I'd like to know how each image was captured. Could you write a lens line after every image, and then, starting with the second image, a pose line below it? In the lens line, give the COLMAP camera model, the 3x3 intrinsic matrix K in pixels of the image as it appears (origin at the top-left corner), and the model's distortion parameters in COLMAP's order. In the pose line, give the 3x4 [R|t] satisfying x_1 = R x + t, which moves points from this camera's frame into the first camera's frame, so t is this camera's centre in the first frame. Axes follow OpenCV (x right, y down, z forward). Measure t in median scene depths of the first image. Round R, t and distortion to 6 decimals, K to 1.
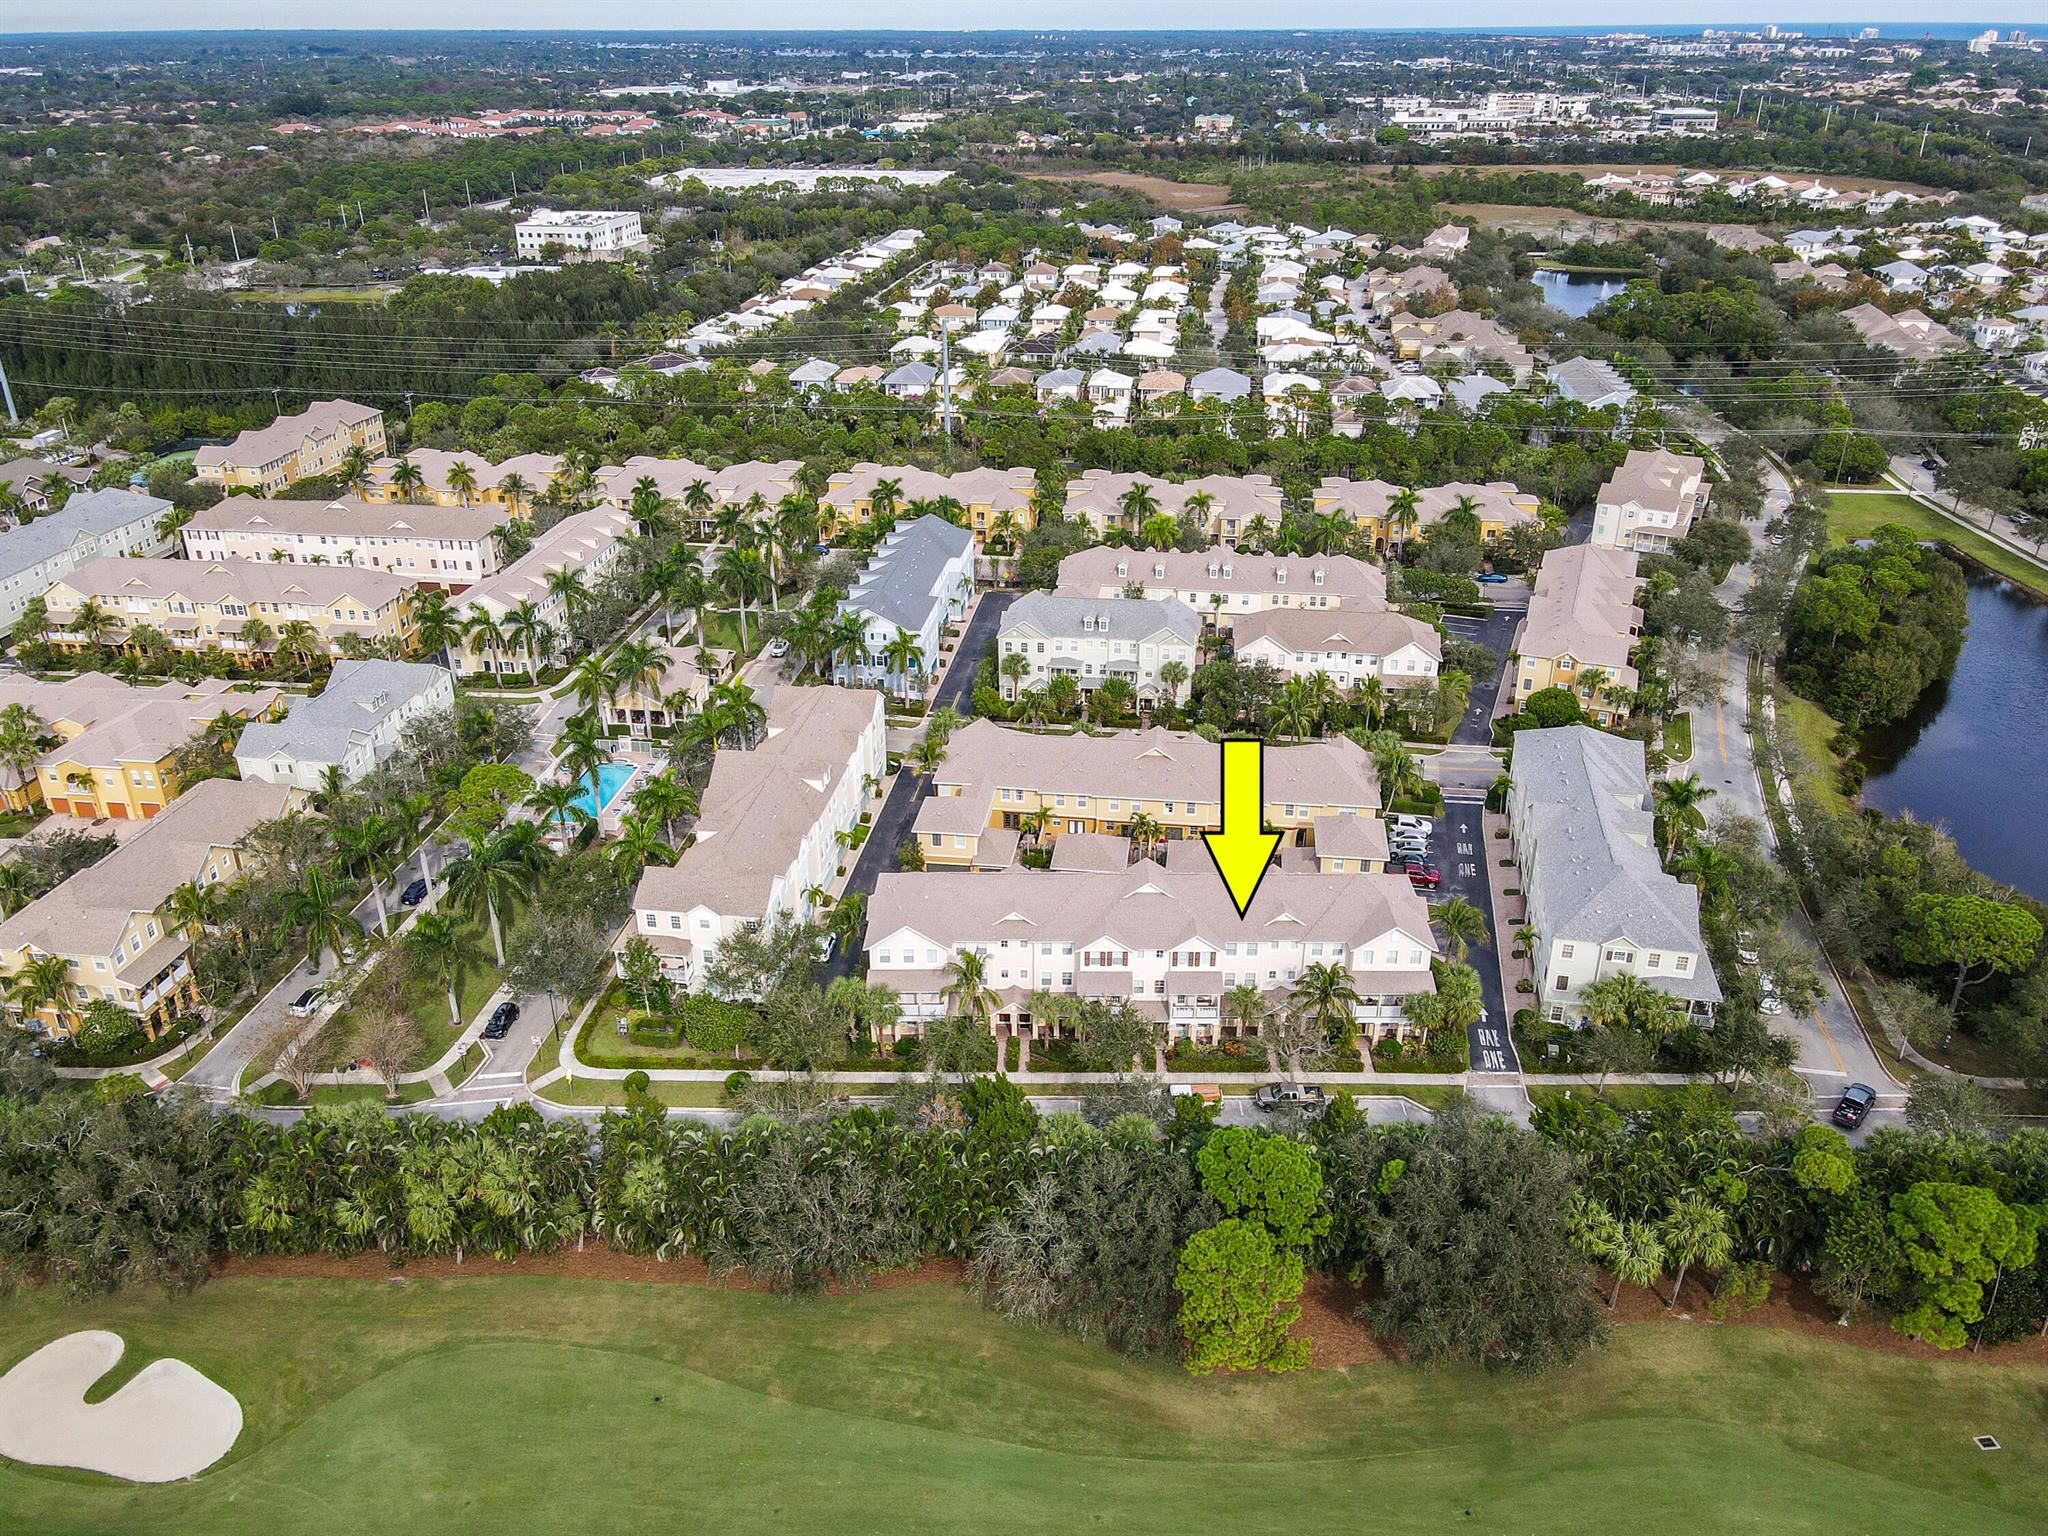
lens RADIAL K [[1530.4, 0, 1024.0], [0, 1530.4, 768.0], [0, 0, 1]] dist [0.007390, 0.028363]
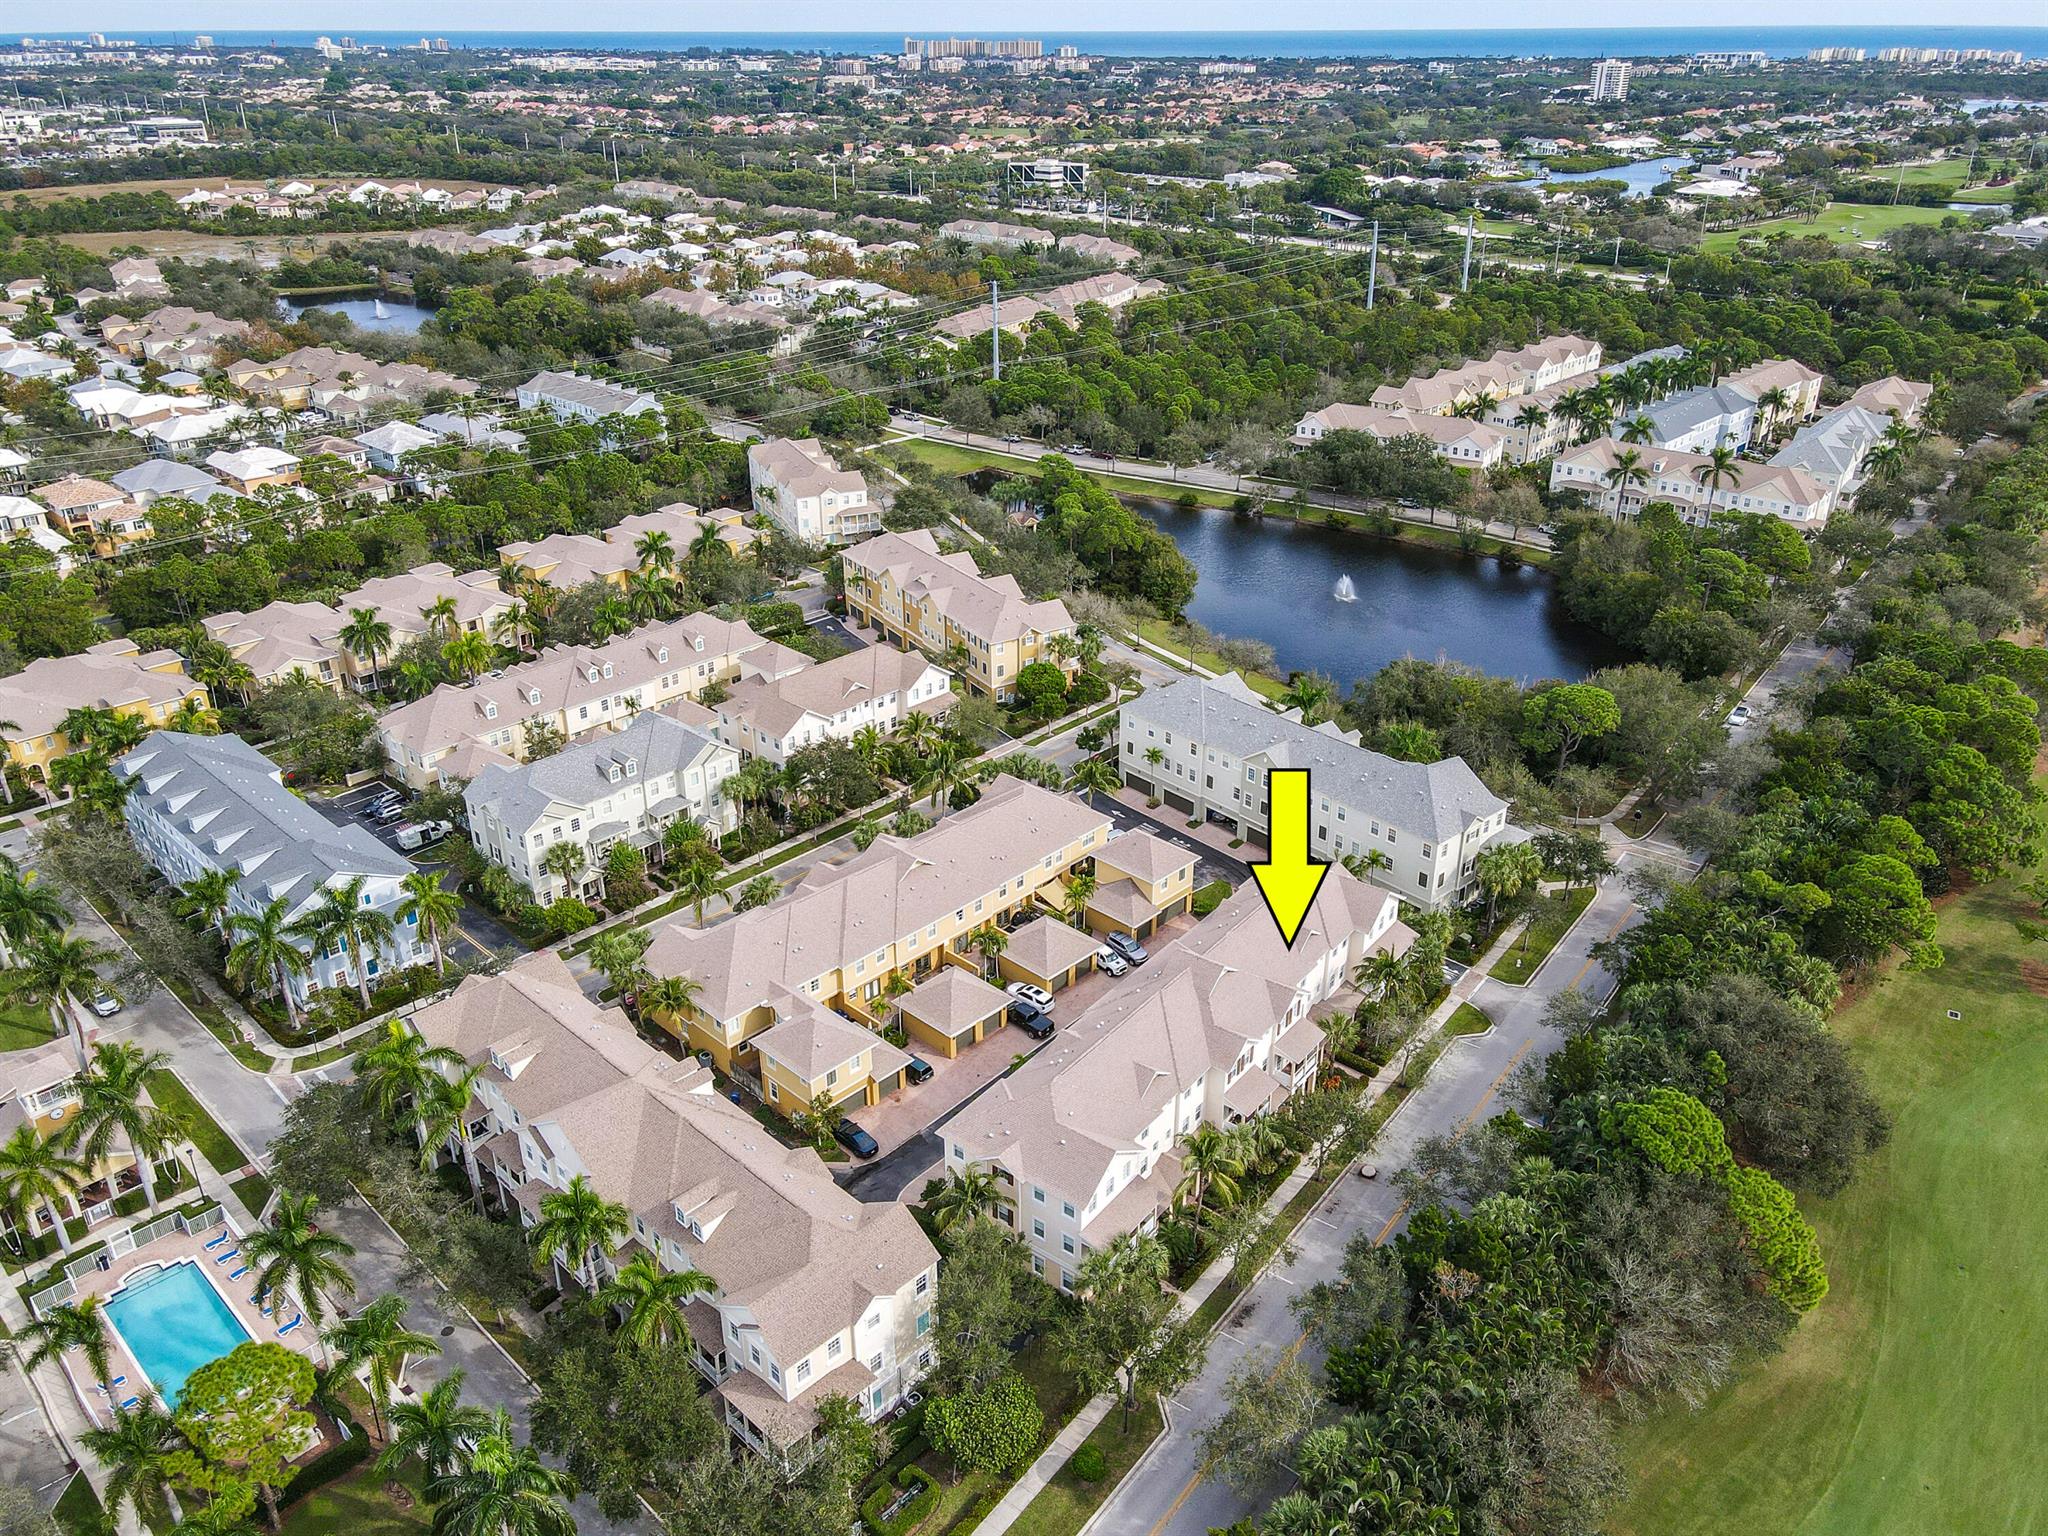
lens RADIAL K [[1530.4, 0, 1024.0], [0, 1530.4, 768.0], [0, 0, 1]] dist [0.007390, 0.028363]
pose [[0.594807, -0.356193, 0.720647, -0.490756], [0.358706, 0.919879, 0.158598, -0.179130], [-0.719399, 0.164165, 0.674918, 0.380597]]
